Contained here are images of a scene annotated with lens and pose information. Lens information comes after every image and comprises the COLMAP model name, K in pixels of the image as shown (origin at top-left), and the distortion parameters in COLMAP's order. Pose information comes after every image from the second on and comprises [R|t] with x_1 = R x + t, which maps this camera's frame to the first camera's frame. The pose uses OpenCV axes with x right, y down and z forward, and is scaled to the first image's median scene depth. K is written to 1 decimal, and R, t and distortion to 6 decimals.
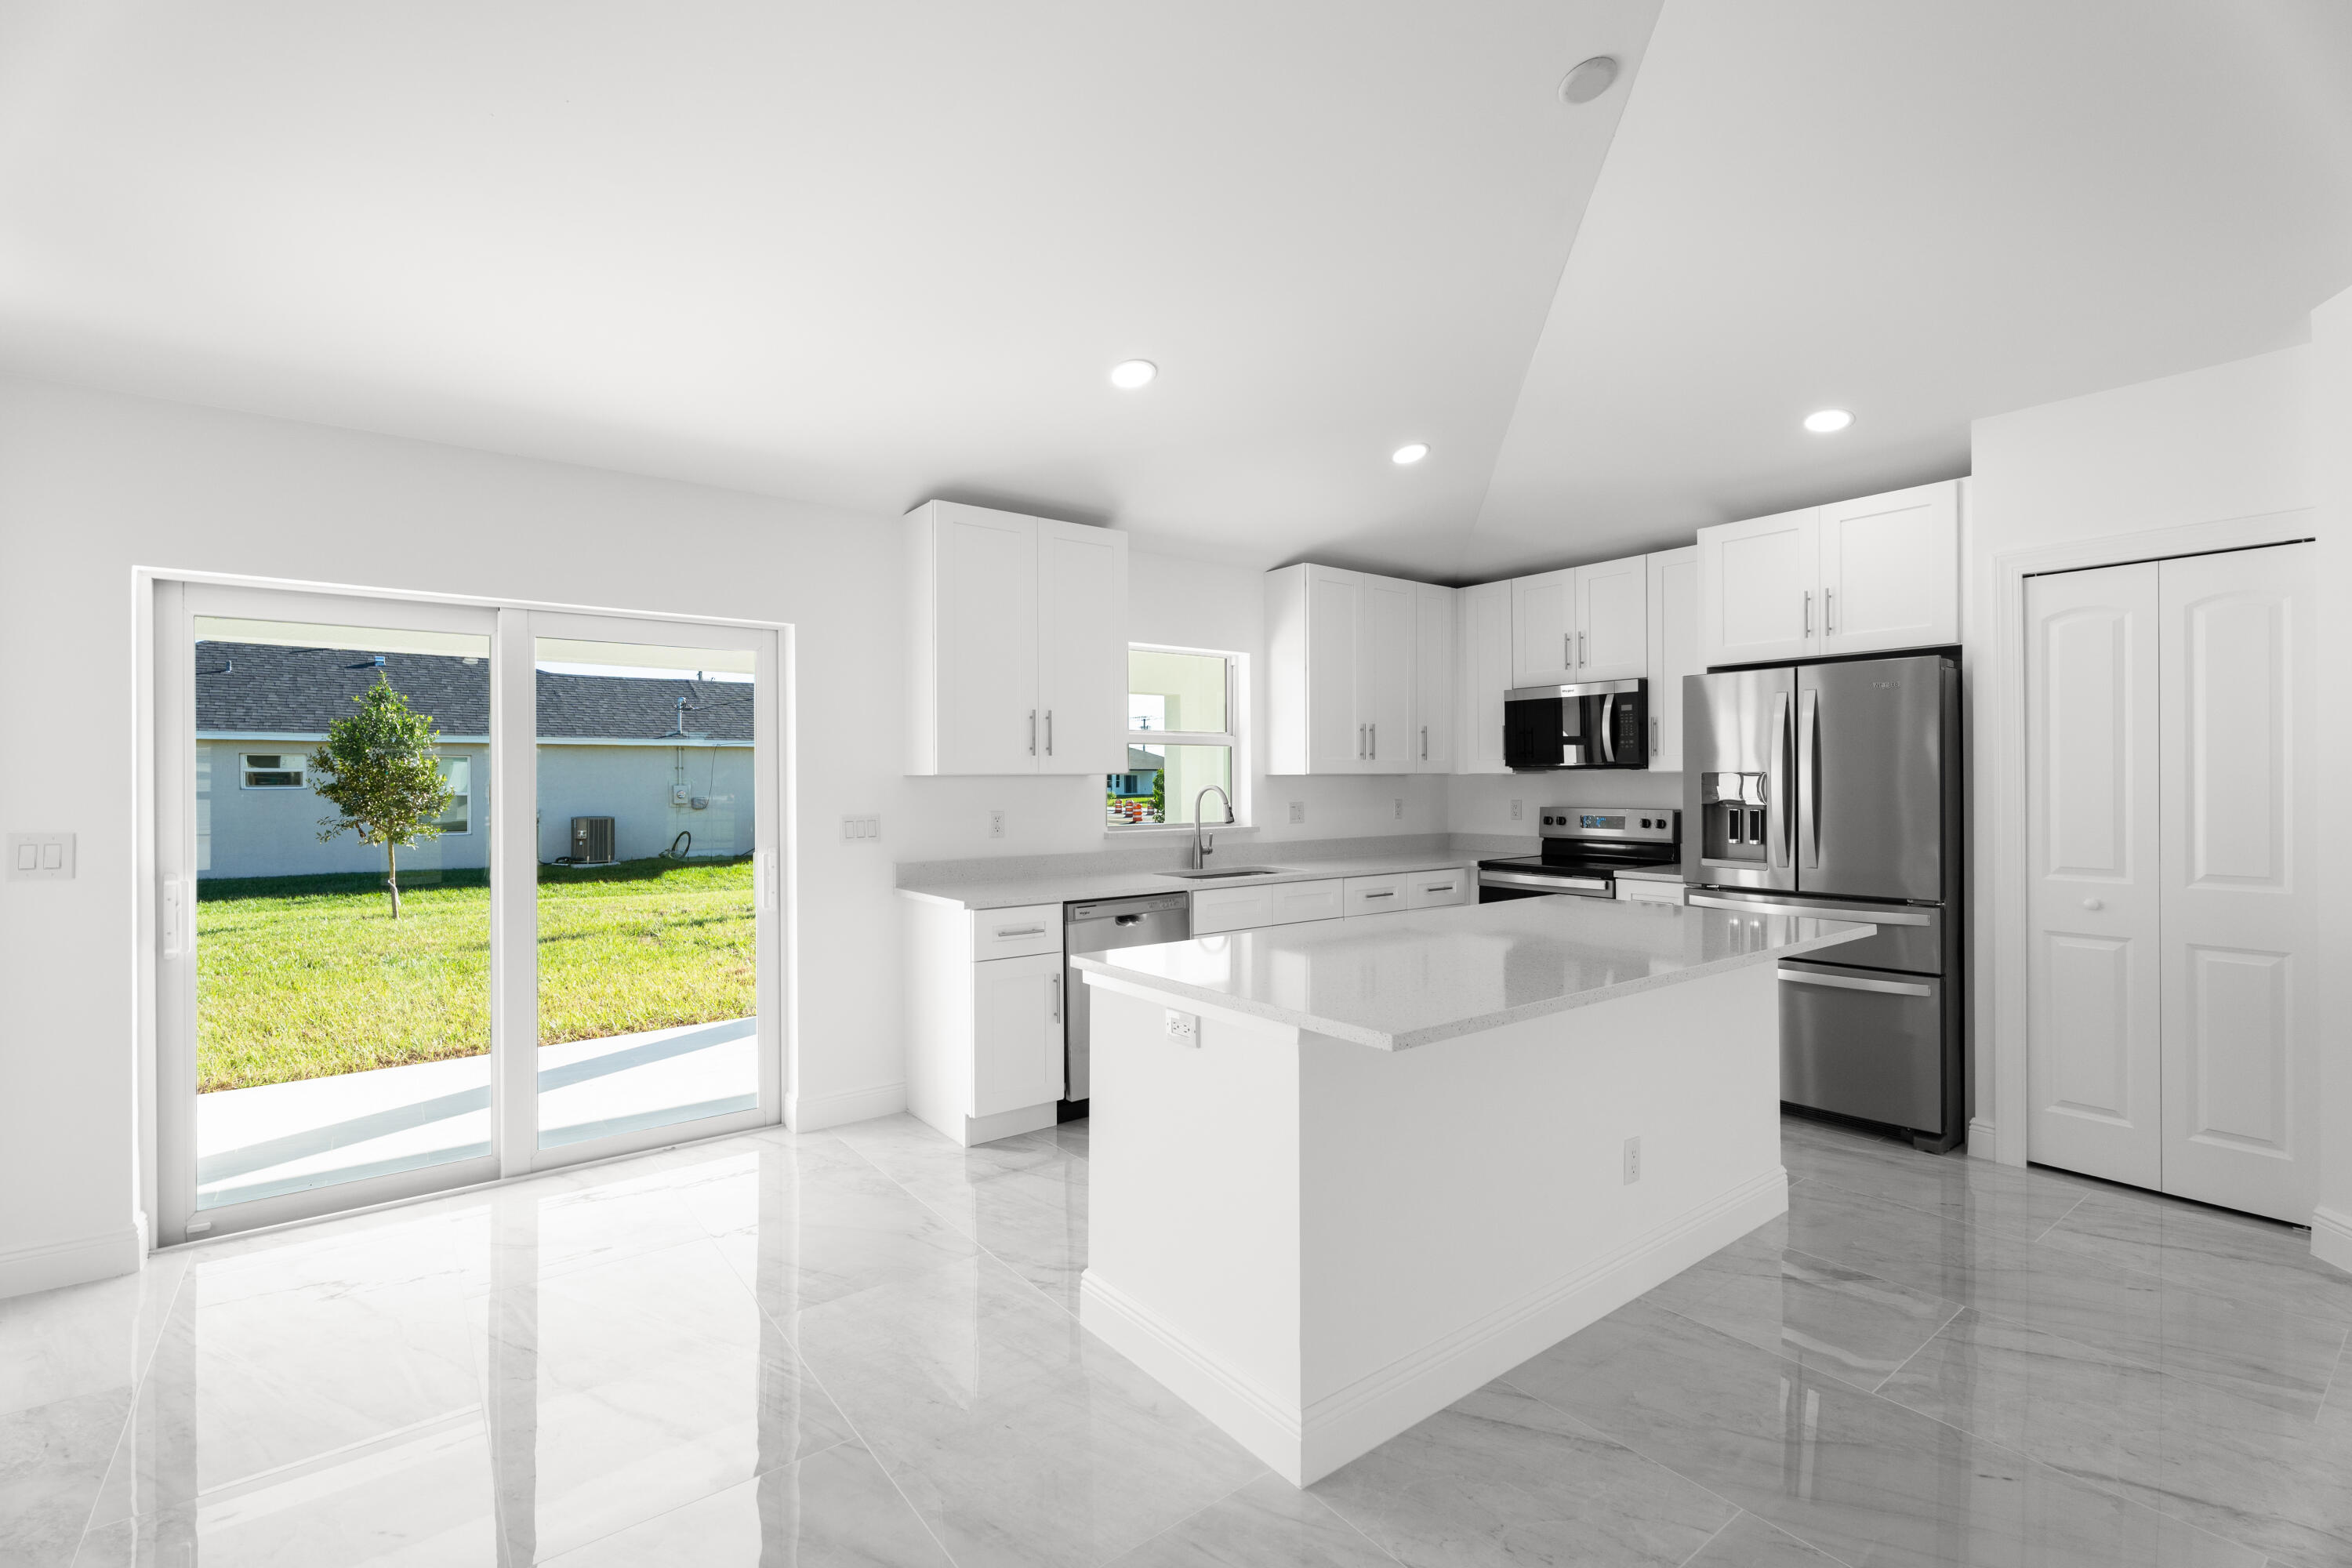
lens RADIAL K [[1034.1, 0, 1176.0], [0, 1034.1, 784.0], [0, 0, 1]] dist [-0.000161, -0.000540]
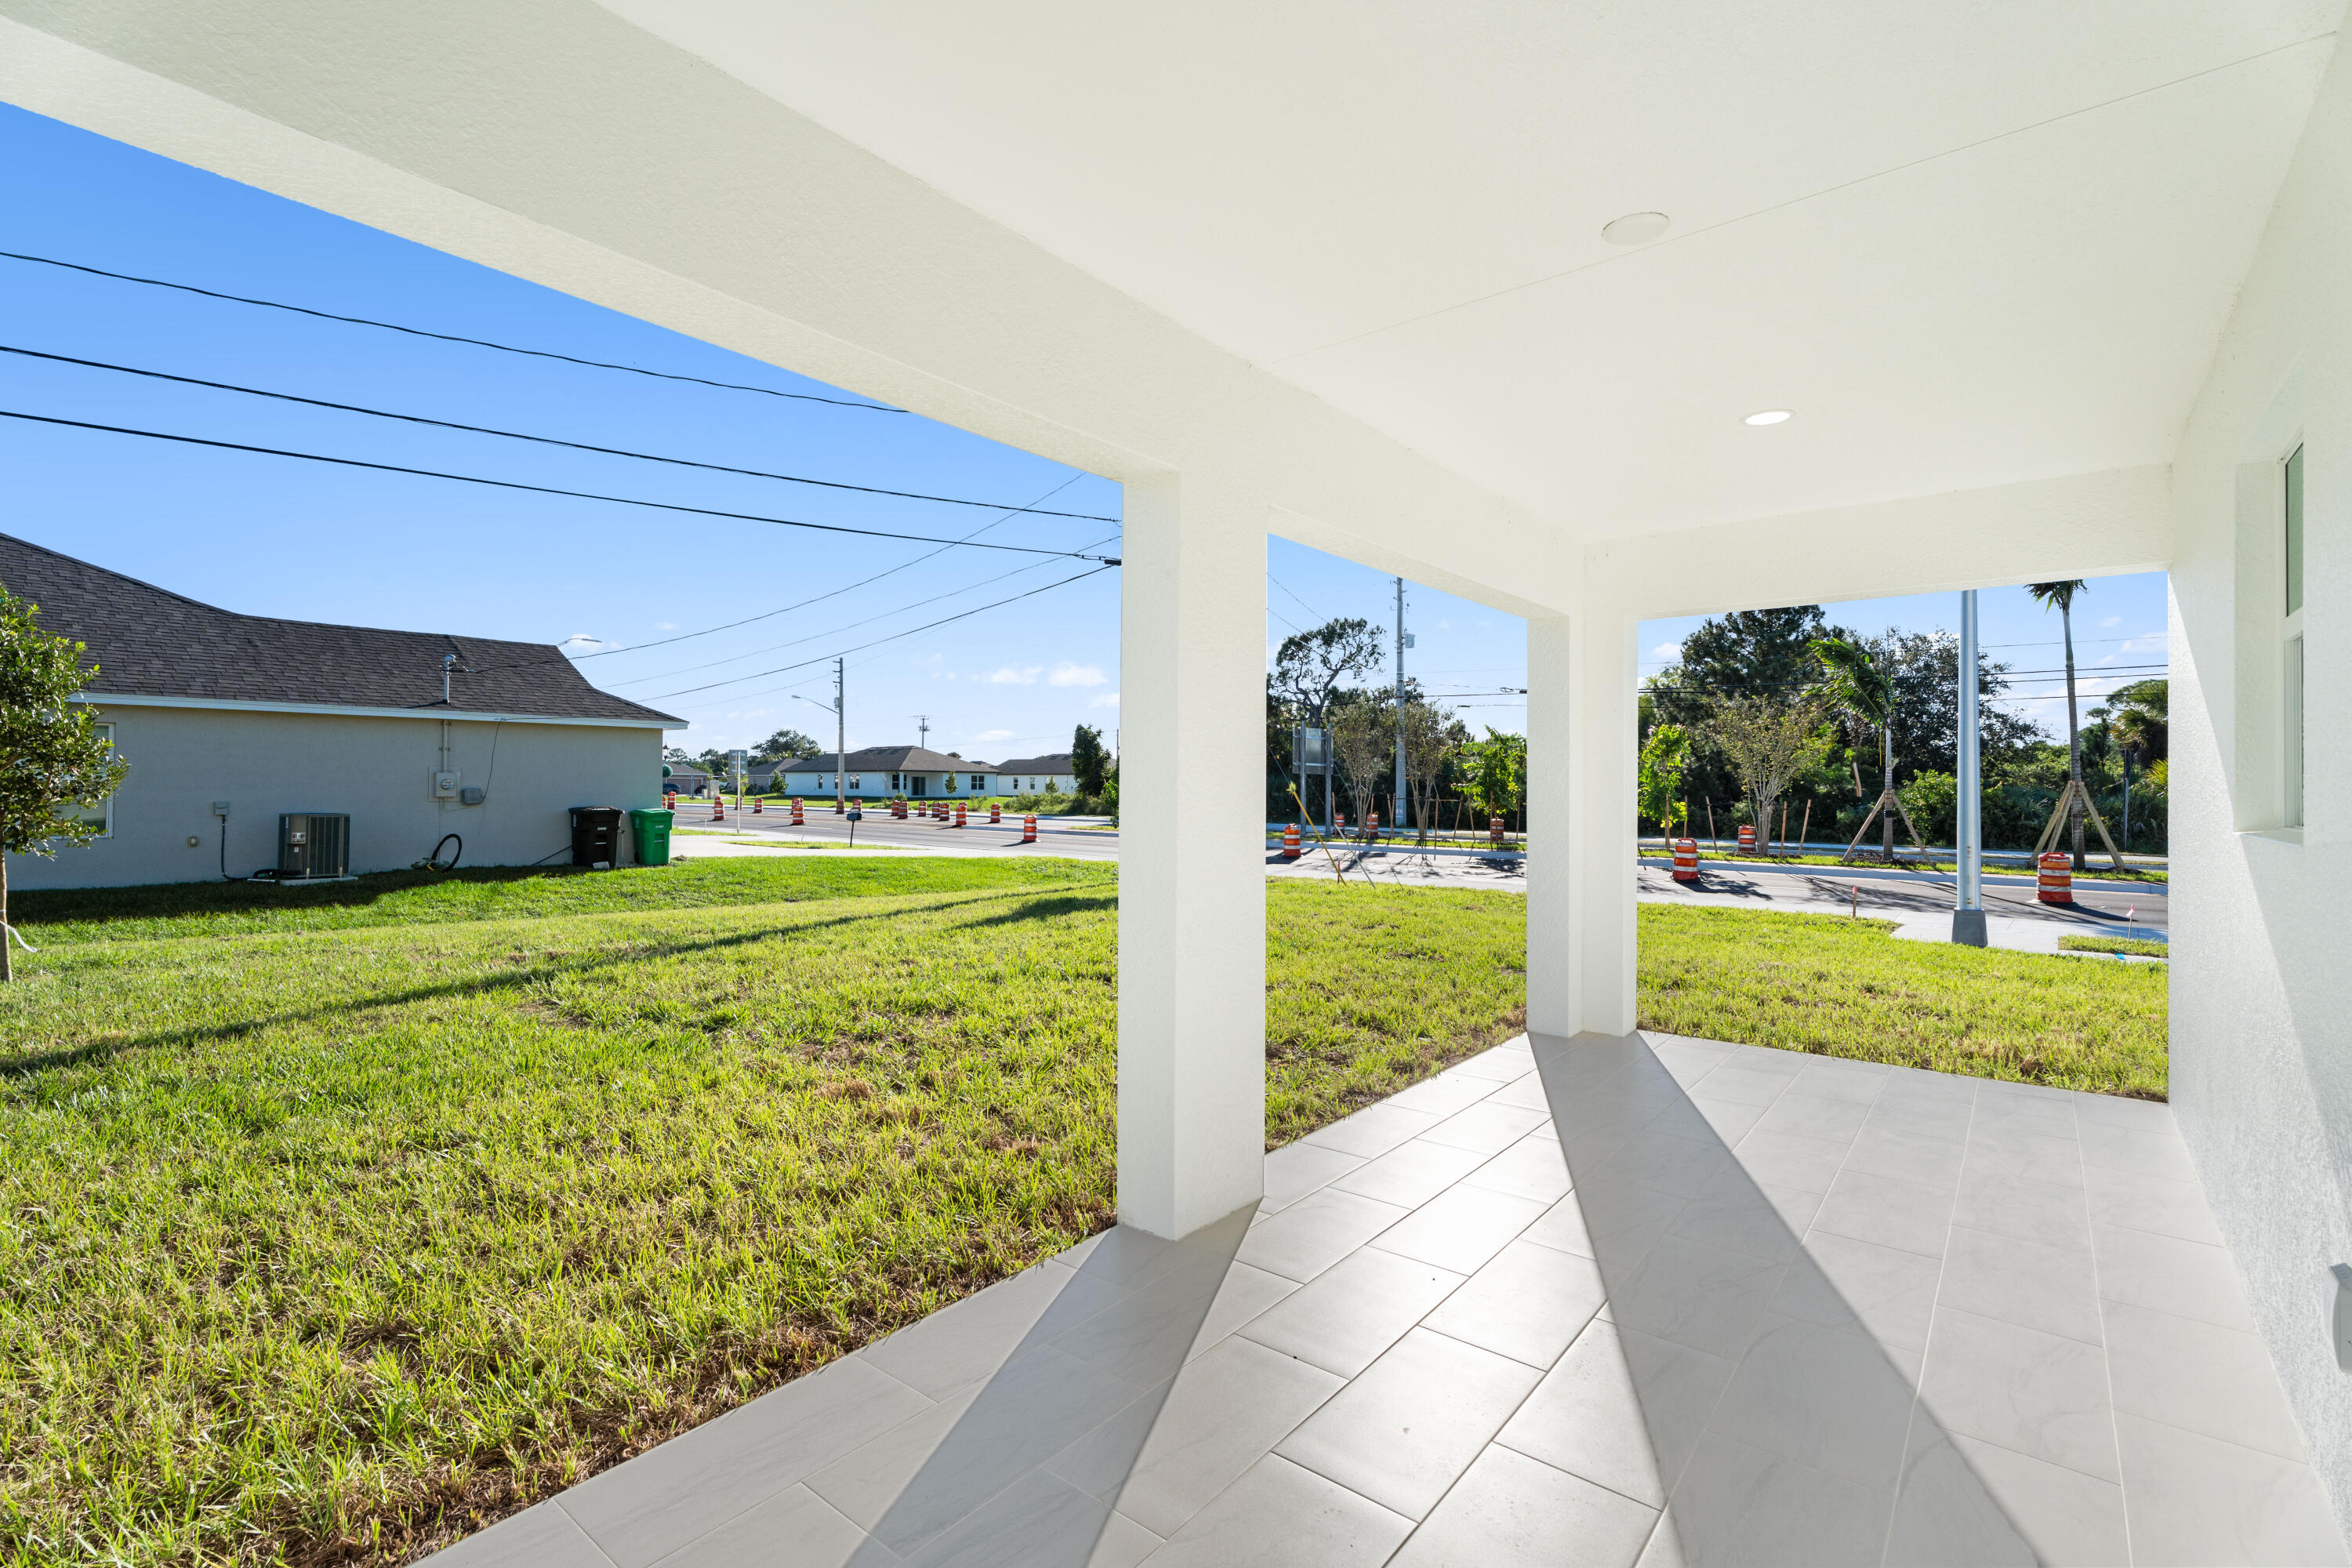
lens RADIAL K [[1034.1, 0, 1176.0], [0, 1034.1, 784.0], [0, 0, 1]] dist [-0.000161, -0.000540]
pose [[0.974125, 0.013187, 0.225626, -0.139118], [-0.011966, 0.999905, -0.006780, 0.008762], [-0.225694, 0.003905, 0.974190, 0.159099]]
